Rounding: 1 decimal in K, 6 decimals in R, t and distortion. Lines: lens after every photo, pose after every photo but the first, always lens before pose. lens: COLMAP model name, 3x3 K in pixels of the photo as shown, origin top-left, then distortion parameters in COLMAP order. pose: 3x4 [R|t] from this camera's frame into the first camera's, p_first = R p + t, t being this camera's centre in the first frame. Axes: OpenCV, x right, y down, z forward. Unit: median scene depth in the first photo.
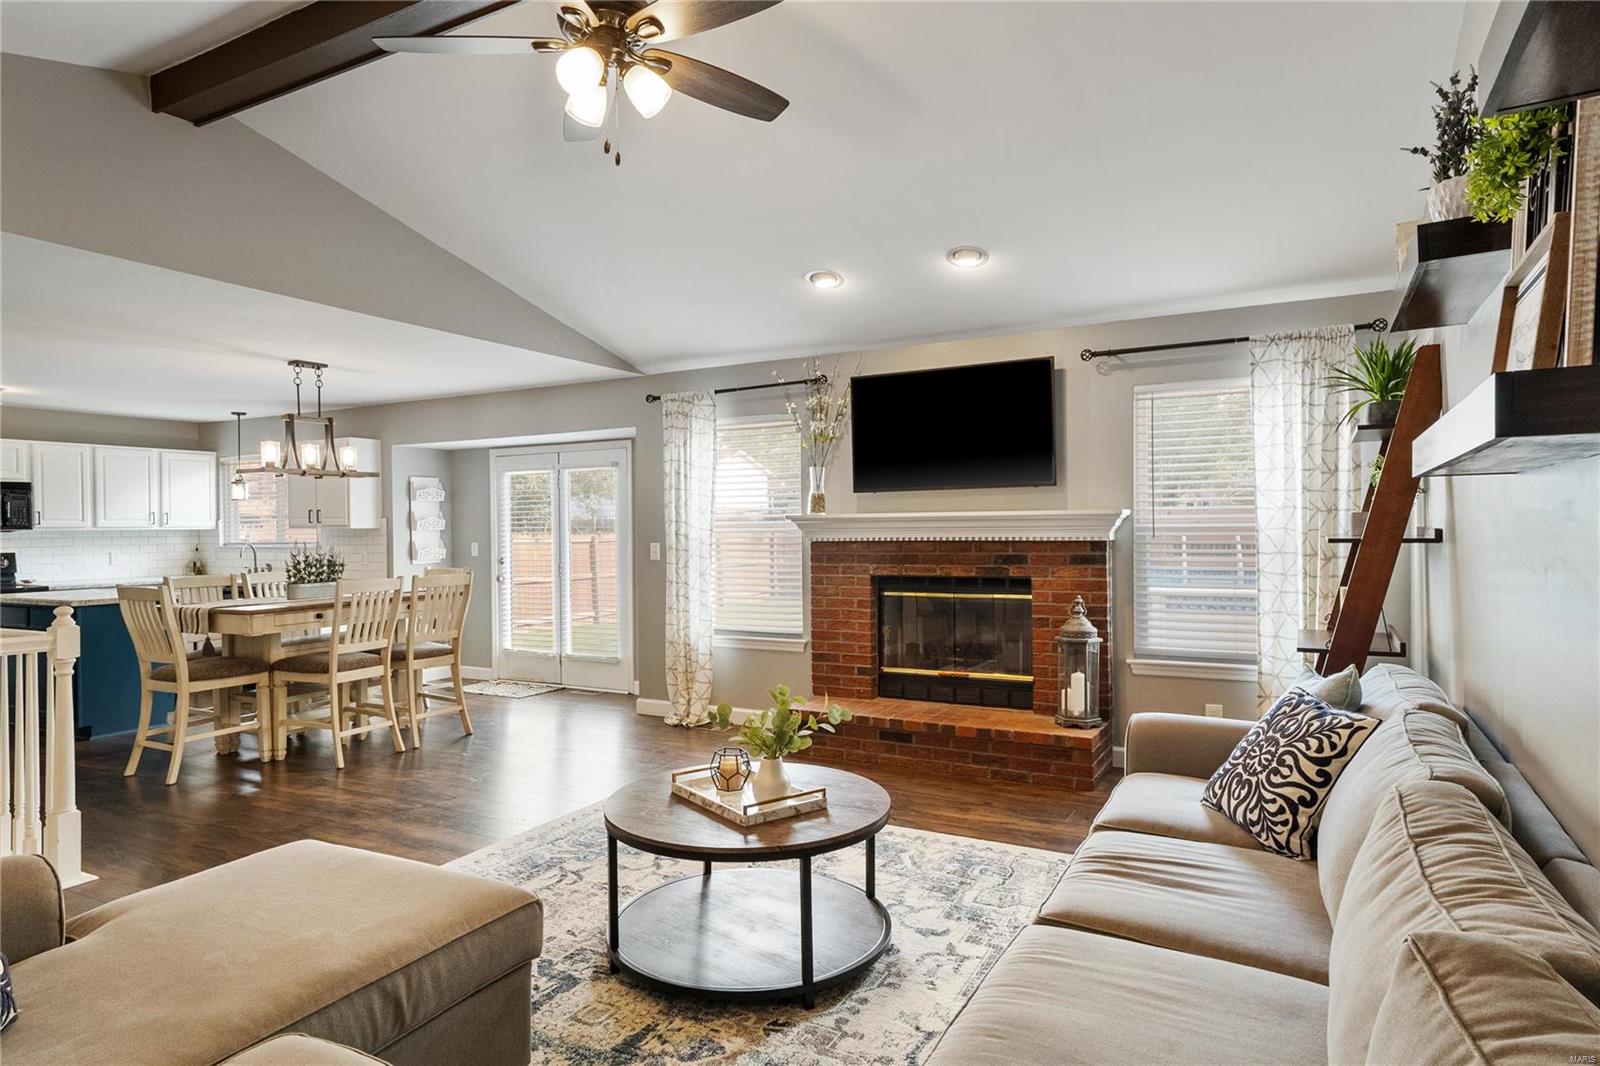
lens RADIAL K [[928.3, 0, 791.7], [0, 928.3, 534.4], [0, 0, 1]] dist [0.027361, 0.000293]
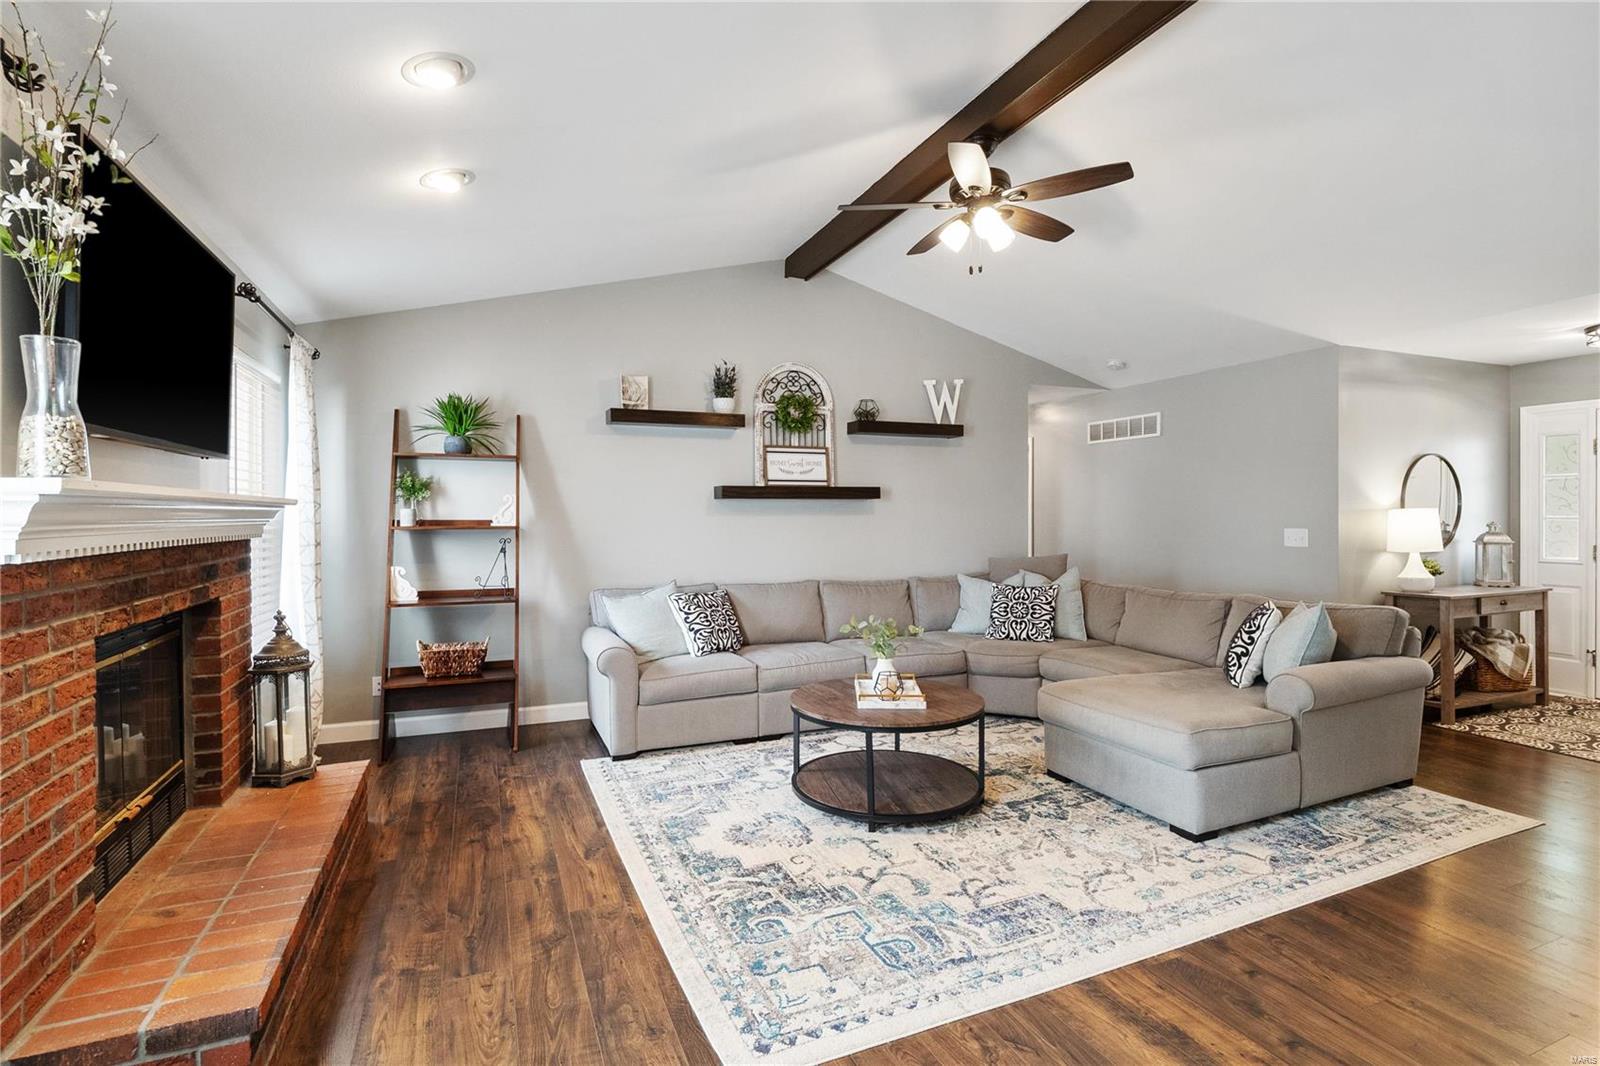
lens RADIAL K [[756.2, 0, 801.2], [0, 756.2, 520.8], [0, 0, 1]] dist [0.021099, -0.026972]
pose [[-0.789602, 0.007147, 0.613578, -0.367901], [0.016250, 0.999825, 0.009266, -0.005378], [-0.613404, 0.017287, -0.789580, 1.097226]]
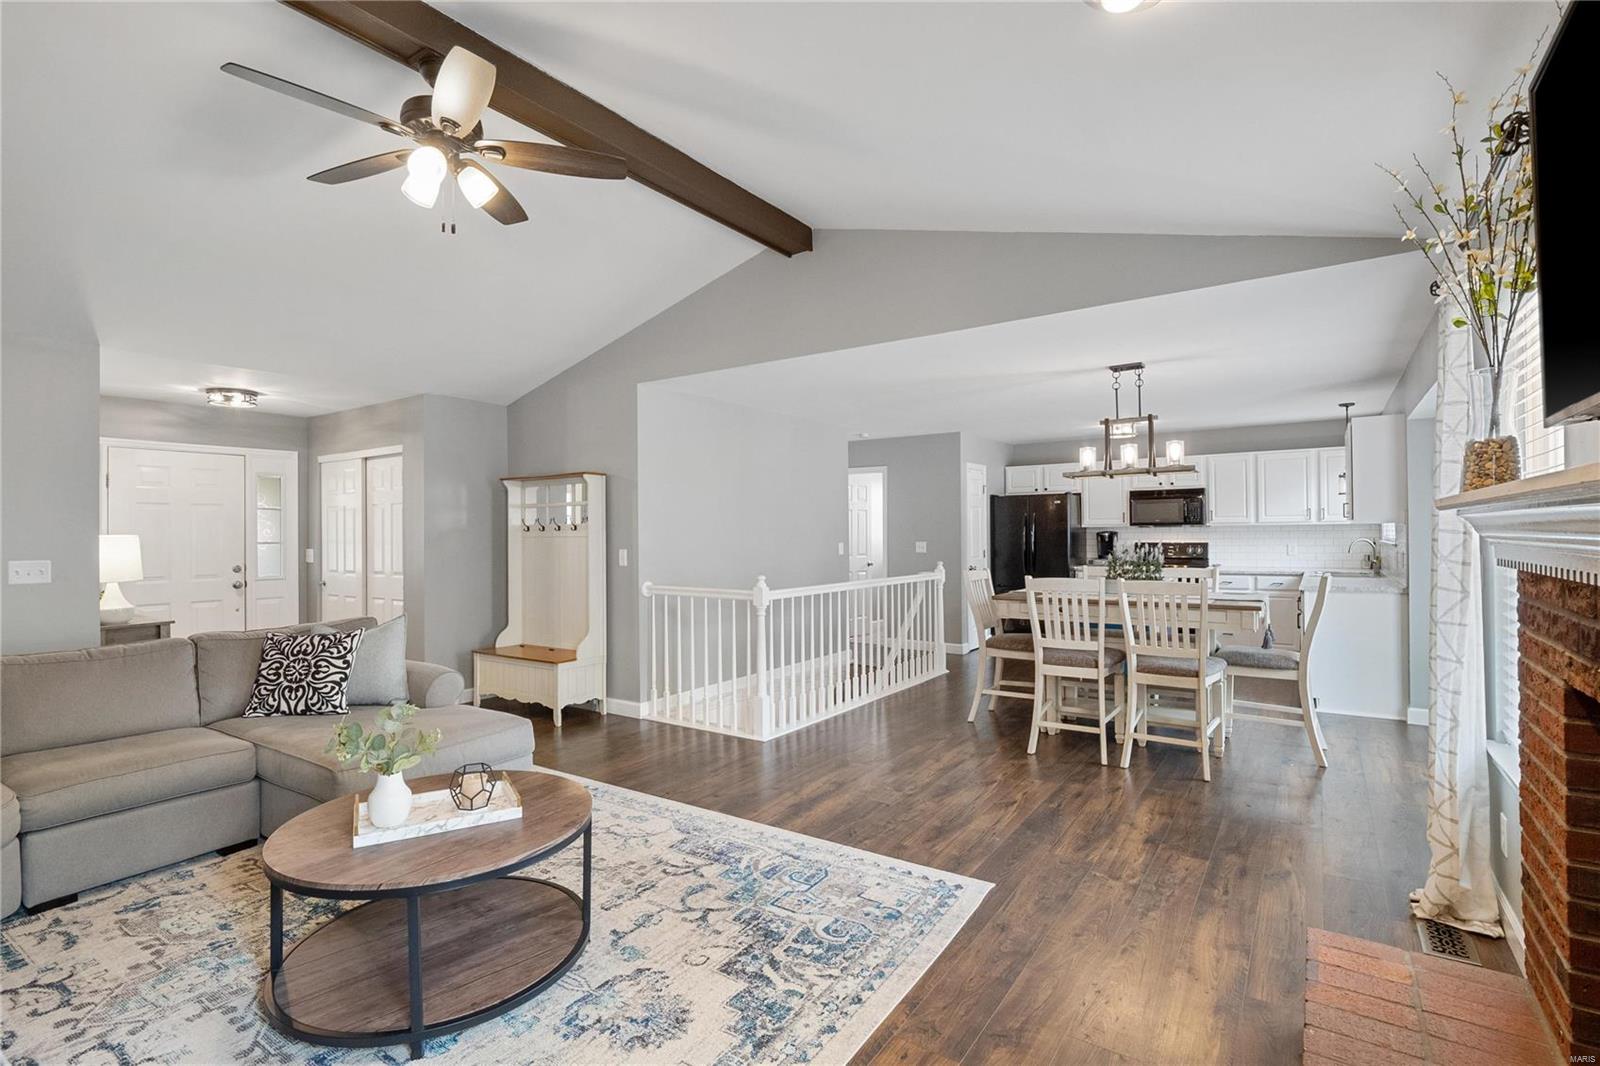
lens RADIAL K [[756.2, 0, 801.2], [0, 756.2, 520.8], [0, 0, 1]] dist [0.021099, -0.026972]
pose [[-0.091882, -0.005855, -0.995753, 0.380809], [0.003405, 0.999975, -0.006194, -0.008706], [0.995764, -0.003960, -0.091860, 0.783341]]
